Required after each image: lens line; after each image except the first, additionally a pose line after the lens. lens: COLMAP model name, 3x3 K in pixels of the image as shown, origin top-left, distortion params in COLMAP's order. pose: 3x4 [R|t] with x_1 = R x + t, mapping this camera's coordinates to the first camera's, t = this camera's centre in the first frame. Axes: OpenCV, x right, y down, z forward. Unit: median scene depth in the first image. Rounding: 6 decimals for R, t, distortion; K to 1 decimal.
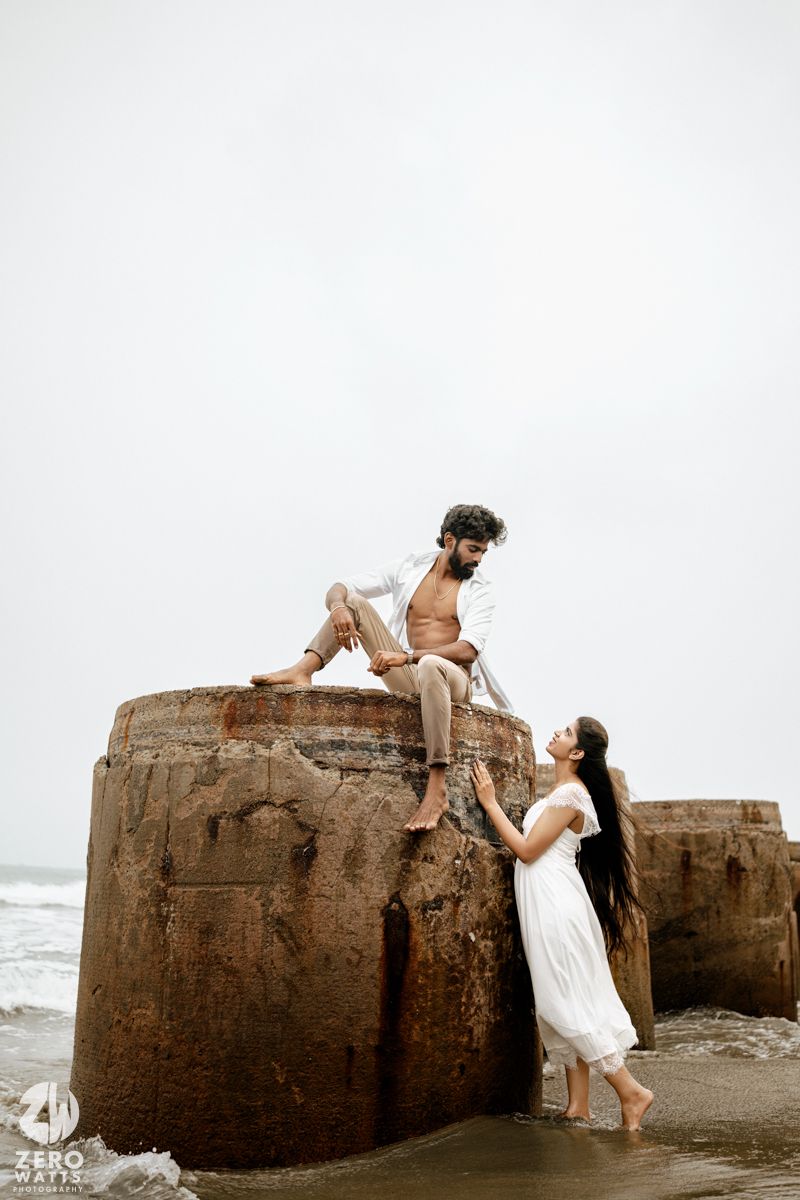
lens RADIAL K [[1144.7, 0, 397.7], [0, 1144.7, 603.4], [0, 0, 1]] dist [-0.195047, 0.228694]
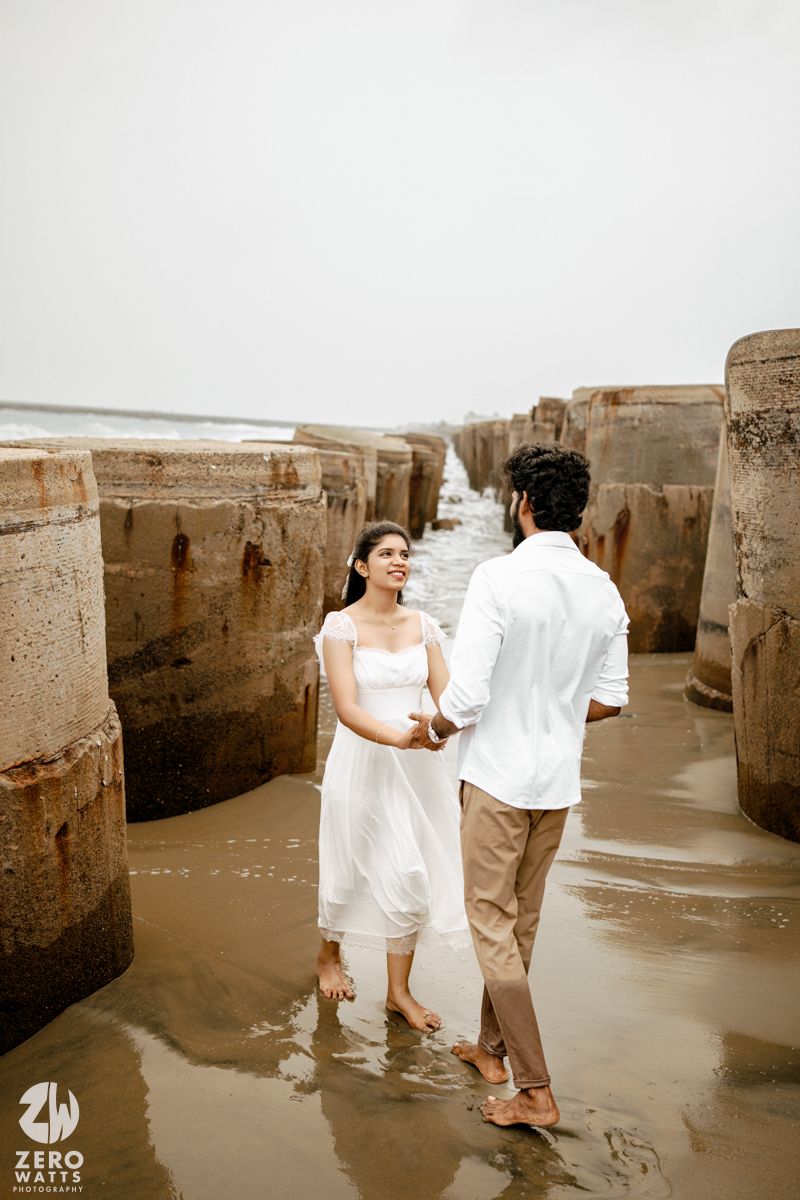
lens RADIAL K [[1140.8, 0, 396.5], [0, 1140.8, 604.8], [0, 0, 1]] dist [-0.194155, 0.214046]
pose [[0.891928, -0.036175, 0.450728, 0.167834], [-0.151691, 0.915095, 0.373619, 0.004232], [-0.425975, -0.401613, 0.810711, 0.910193]]
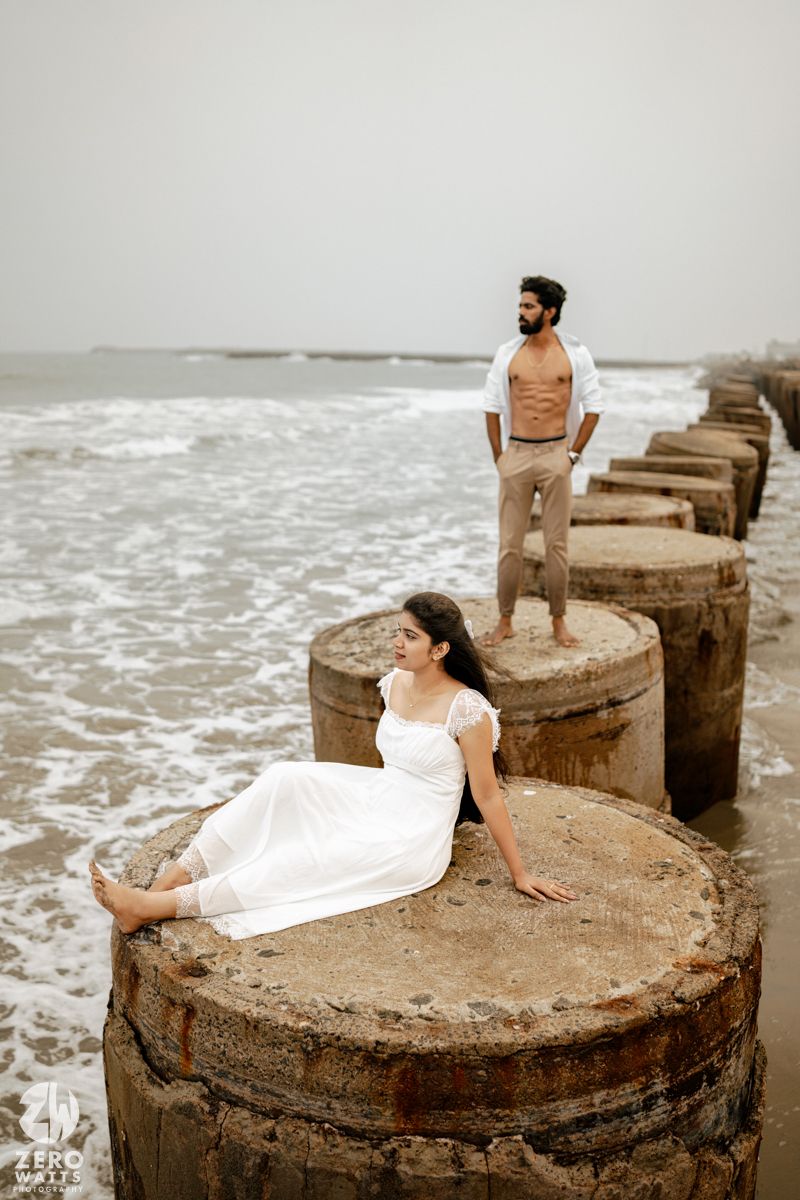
lens RADIAL K [[1144.7, 0, 397.7], [0, 1144.7, 603.4], [0, 0, 1]] dist [-0.195047, 0.228694]
pose [[0.976586, -0.062155, 0.205954, -0.257948], [-0.037502, 0.893507, 0.447481, -0.391869], [-0.211835, -0.444727, 0.870255, 0.620340]]
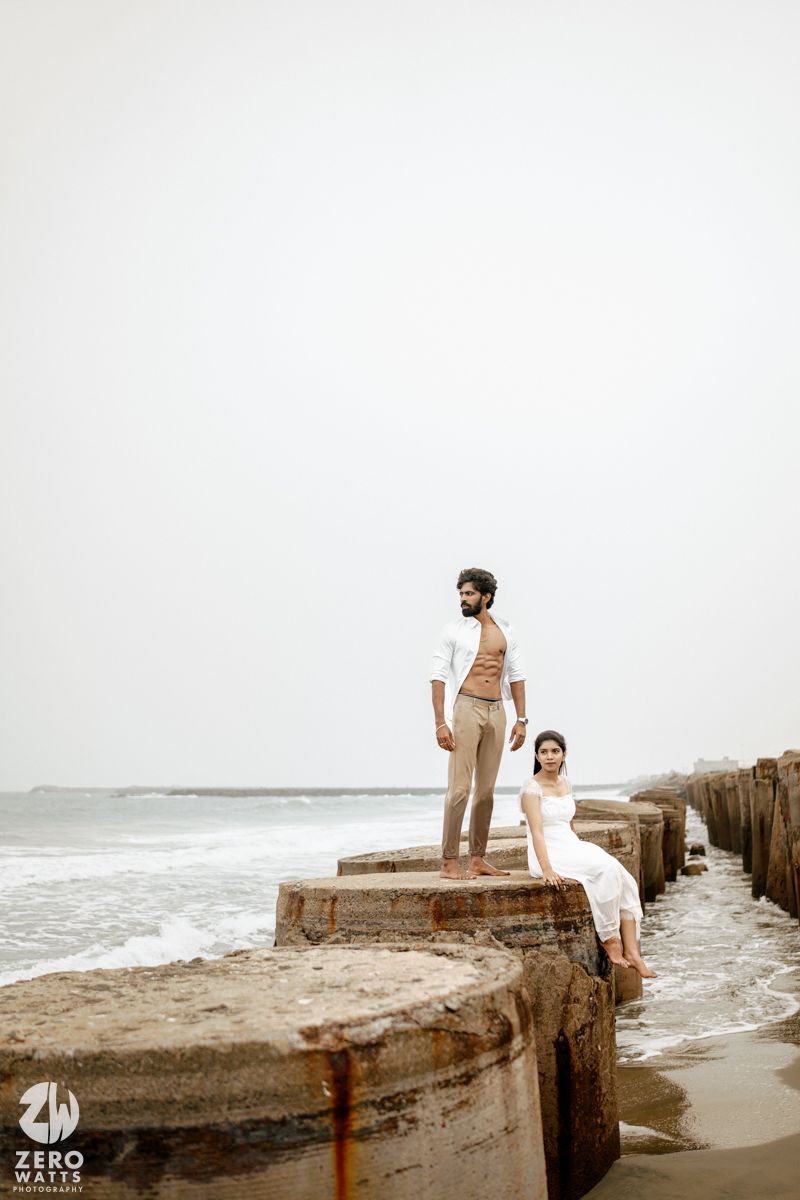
lens RADIAL K [[1142.0, 0, 403.0], [0, 1142.0, 601.9], [0, 0, 1]] dist [-0.192854, 0.211409]
pose [[0.961271, -0.001836, 0.275599, -0.561000], [-0.021369, 0.996471, 0.081170, -0.379728], [-0.274776, -0.083916, 0.957840, -0.239970]]
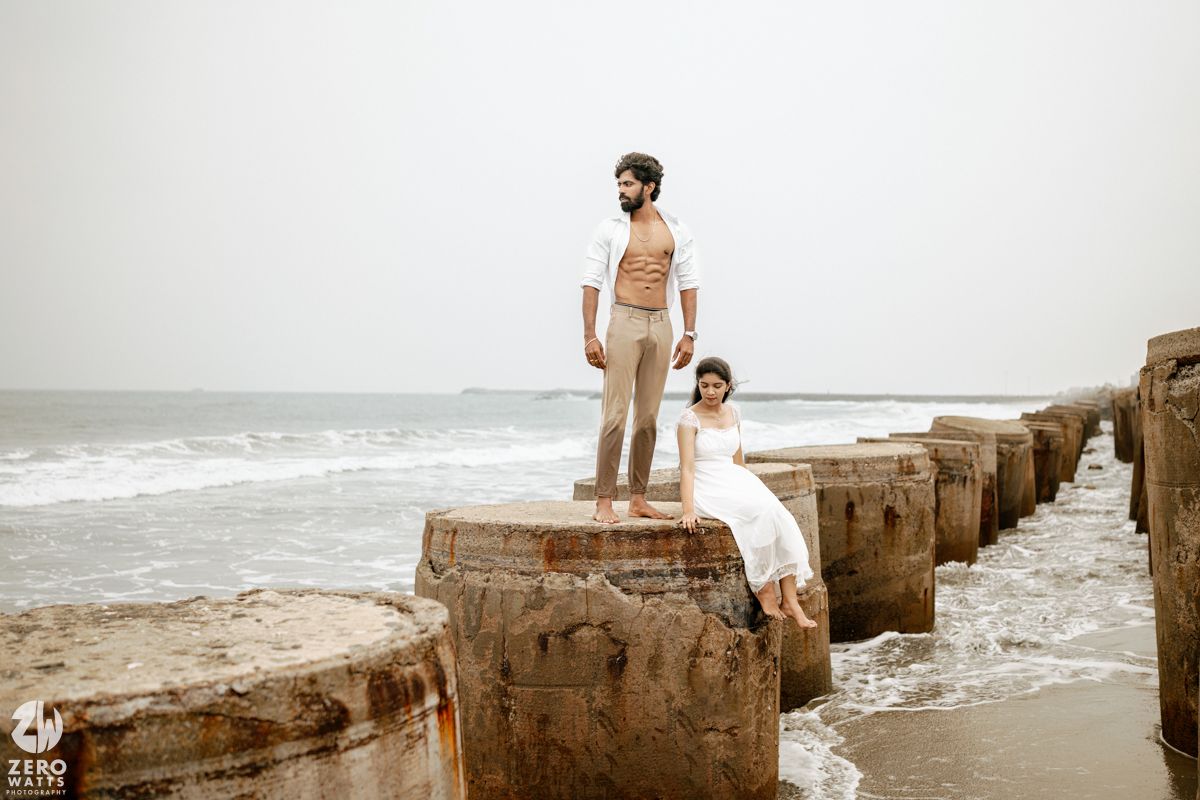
lens RADIAL K [[1144.7, 0, 597.4], [0, 1144.7, 401.1], [0, 0, 1]] dist [-0.195047, 0.228694]
pose [[0.996878, -0.028007, 0.073830, -0.184885], [0.008639, 0.968058, 0.250577, -0.376976], [-0.078489, -0.249157, 0.965277, -0.168694]]
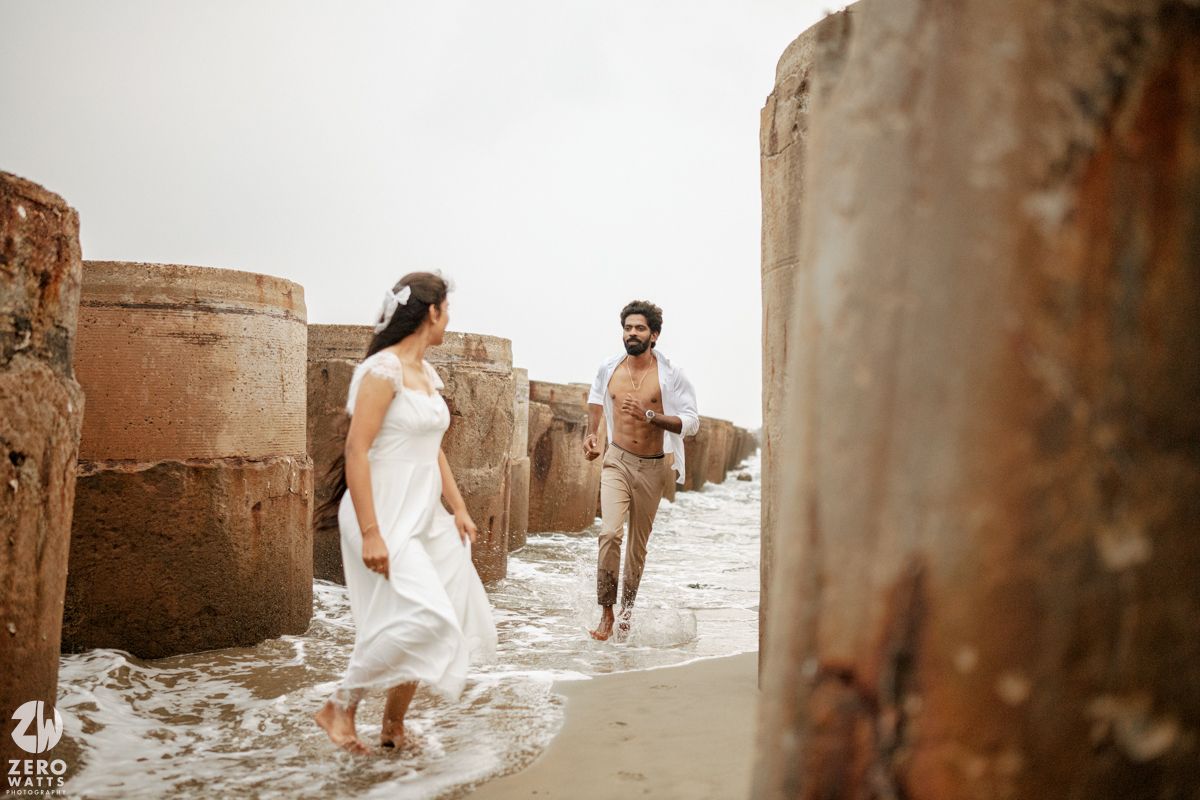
lens RADIAL K [[1140.8, 0, 596.9], [0, 1140.8, 400.5], [0, 0, 1]] dist [-0.194155, 0.214046]
pose [[0.936650, 0.053842, 0.346105, 0.225238], [-0.135255, 0.967070, 0.215594, 0.050878], [-0.323100, -0.248749, 0.913088, 0.345911]]
